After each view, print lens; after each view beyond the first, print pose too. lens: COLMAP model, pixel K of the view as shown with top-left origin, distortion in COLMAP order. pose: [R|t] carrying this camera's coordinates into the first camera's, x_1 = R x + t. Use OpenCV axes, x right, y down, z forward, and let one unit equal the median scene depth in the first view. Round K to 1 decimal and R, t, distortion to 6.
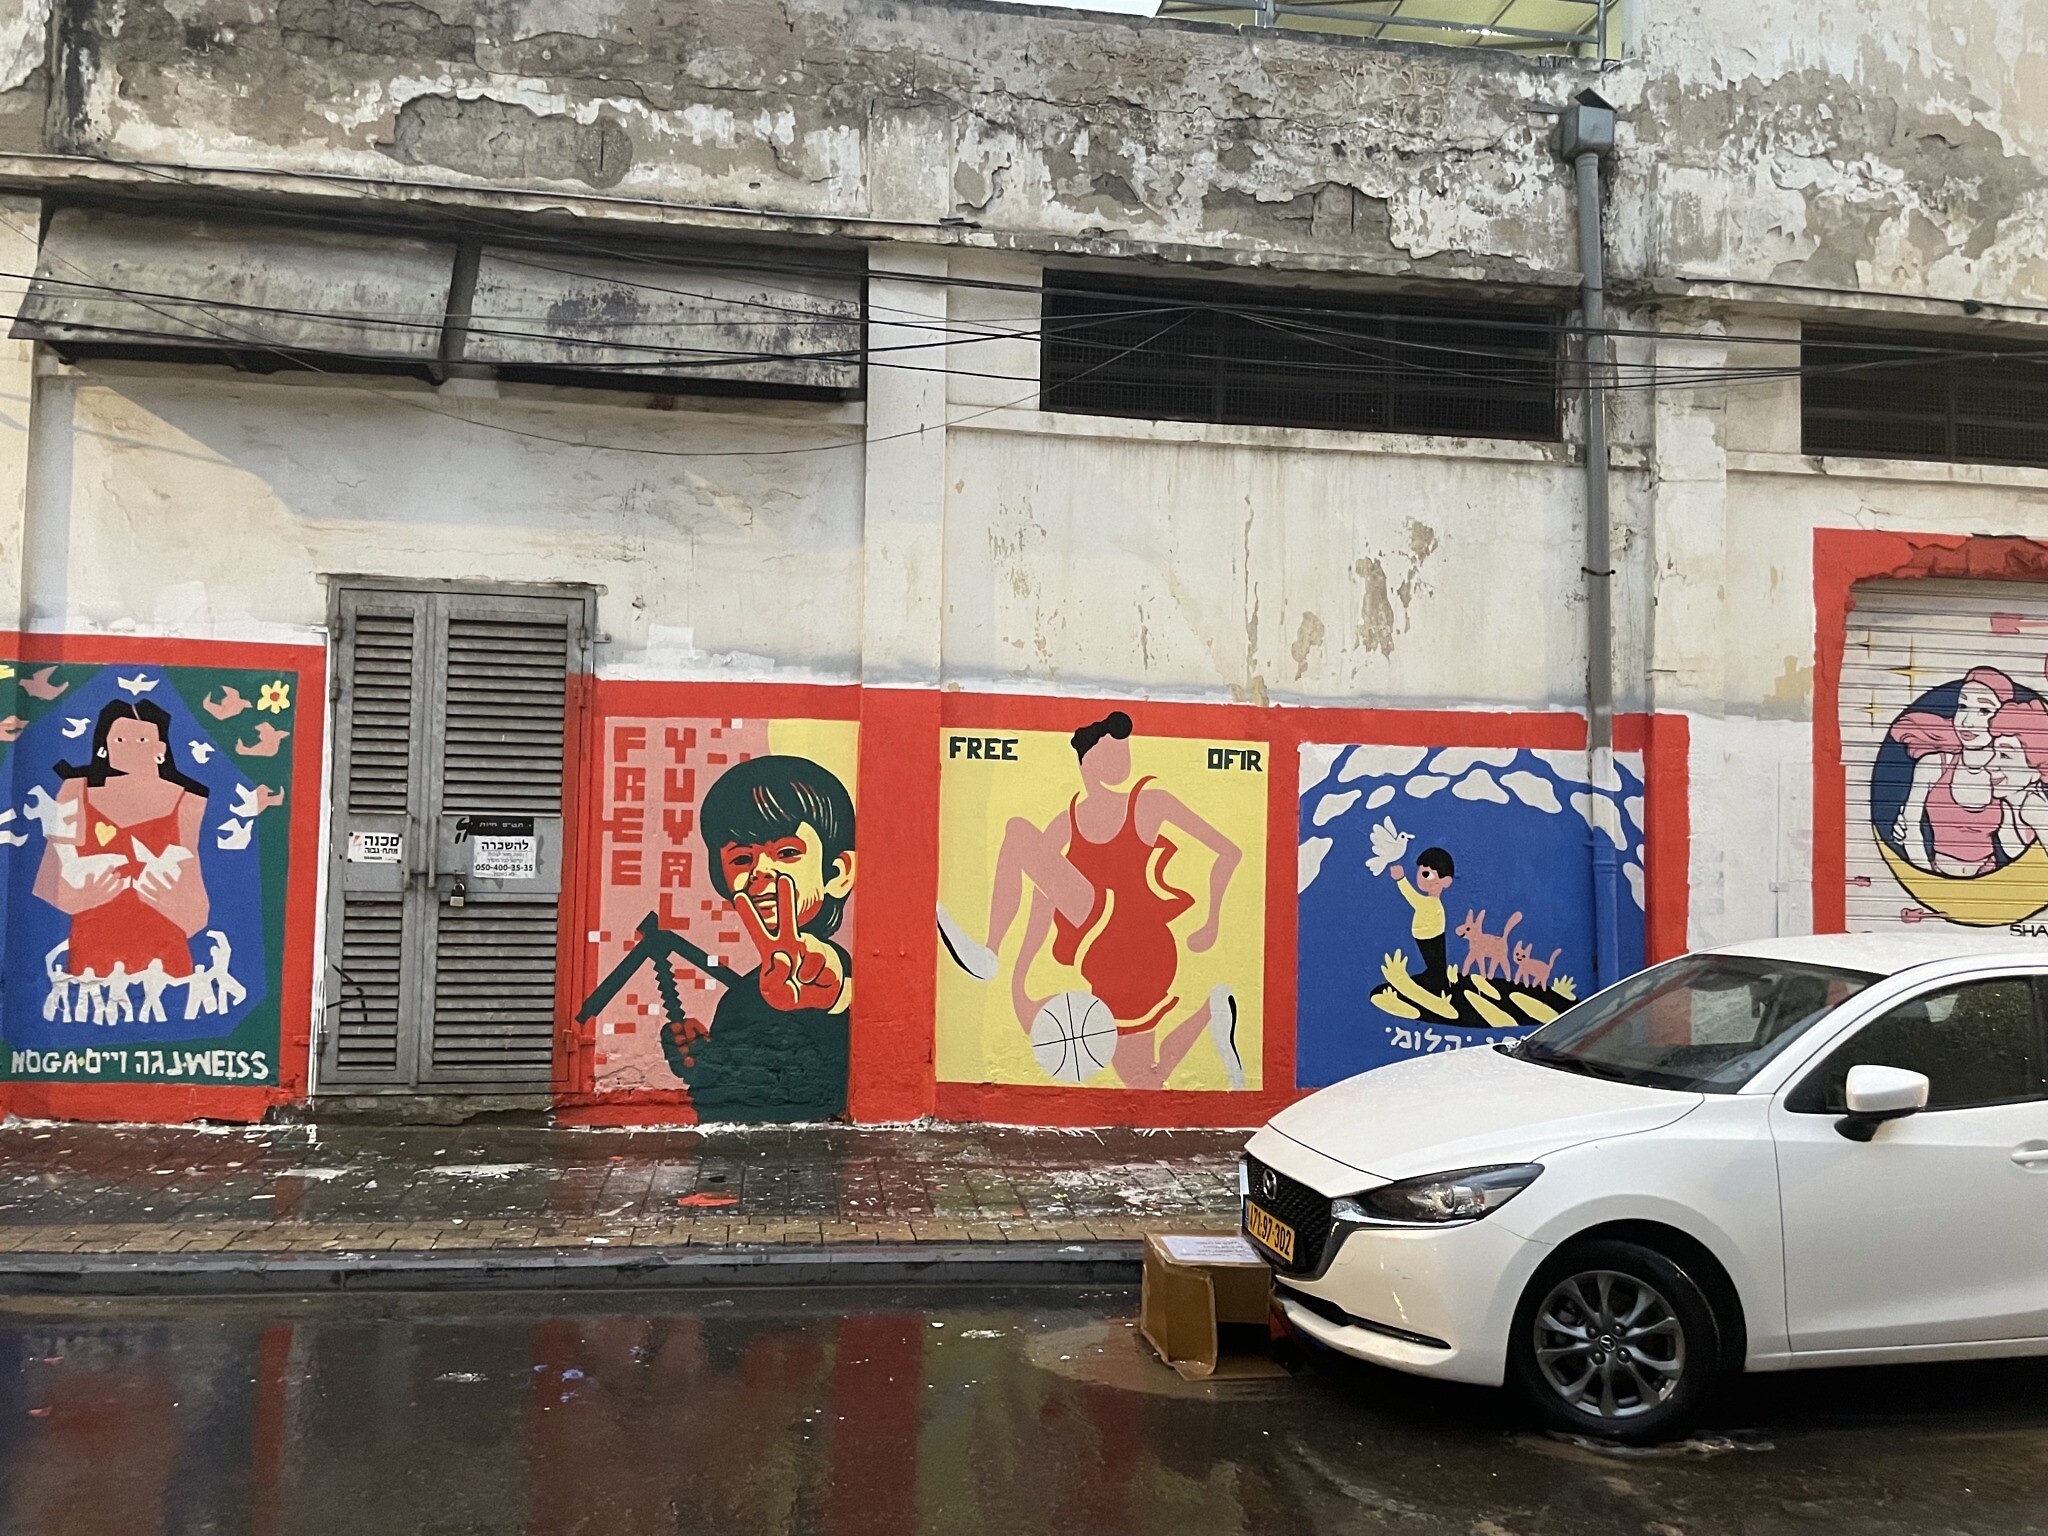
lens RADIAL K [[1544.1, 0, 1023.9], [0, 1544.1, 783.7], [0, 0, 1]] dist [0.005240, -0.030555]
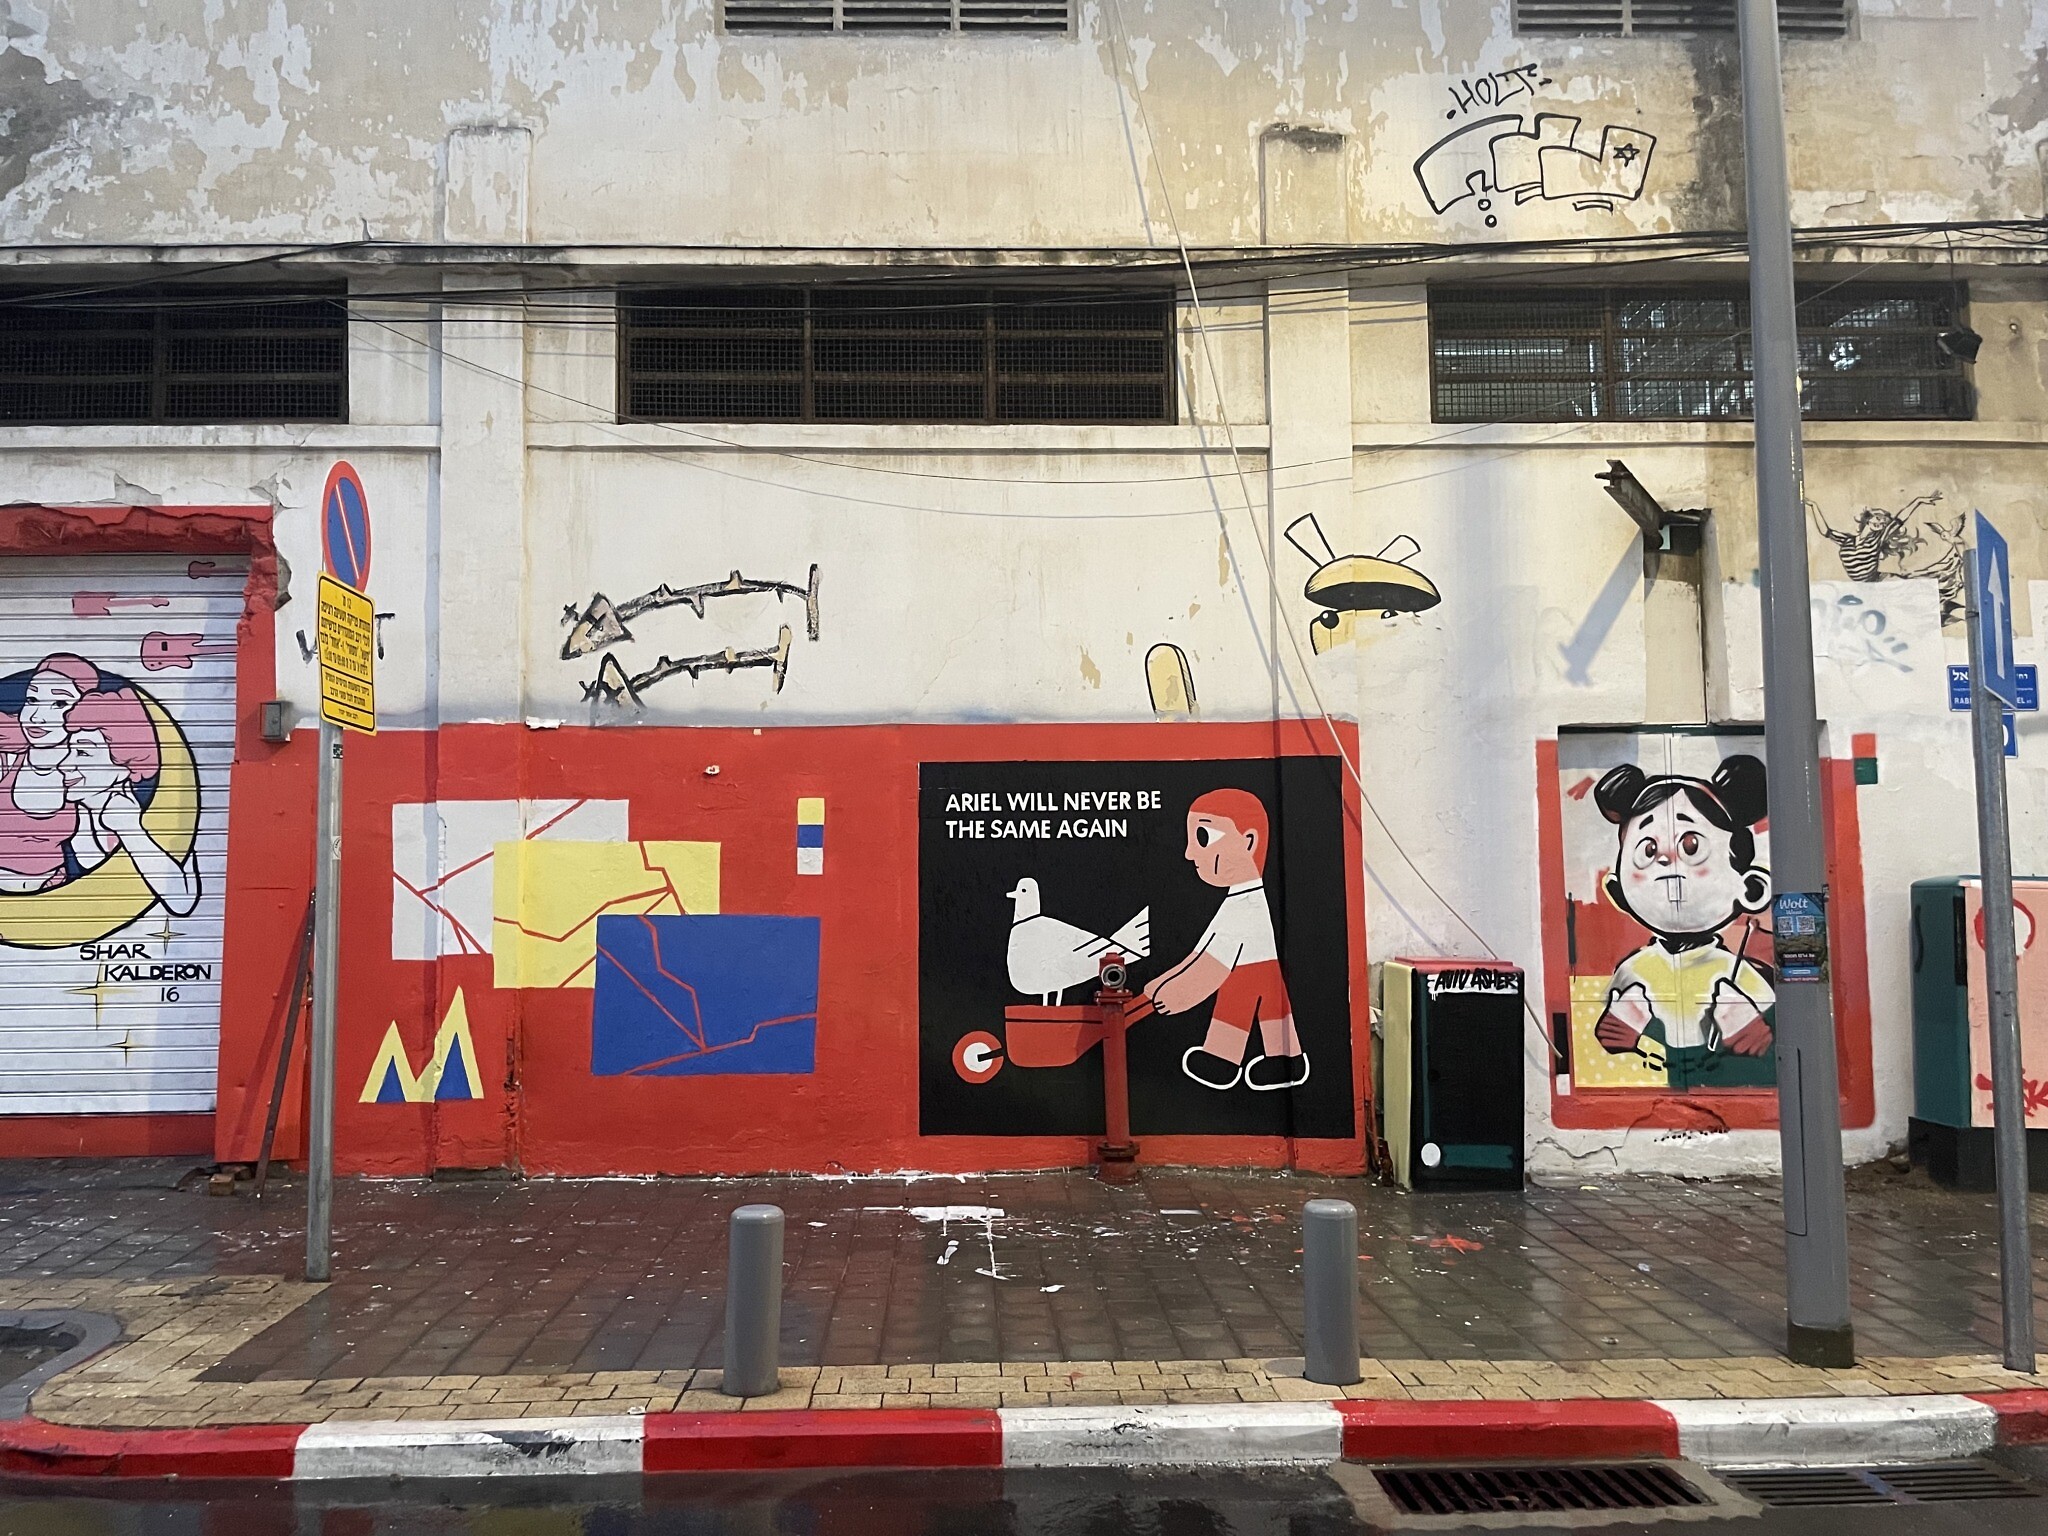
lens RADIAL K [[1544.1, 0, 1026.5], [0, 1544.1, 757.0], [0, 0, 1]] dist [0.005240, -0.030555]
pose [[0.993587, -0.038195, -0.106428, 1.269212], [0.035082, 0.998905, -0.030968, 0.030292], [0.107495, 0.027036, 0.993838, 0.182500]]
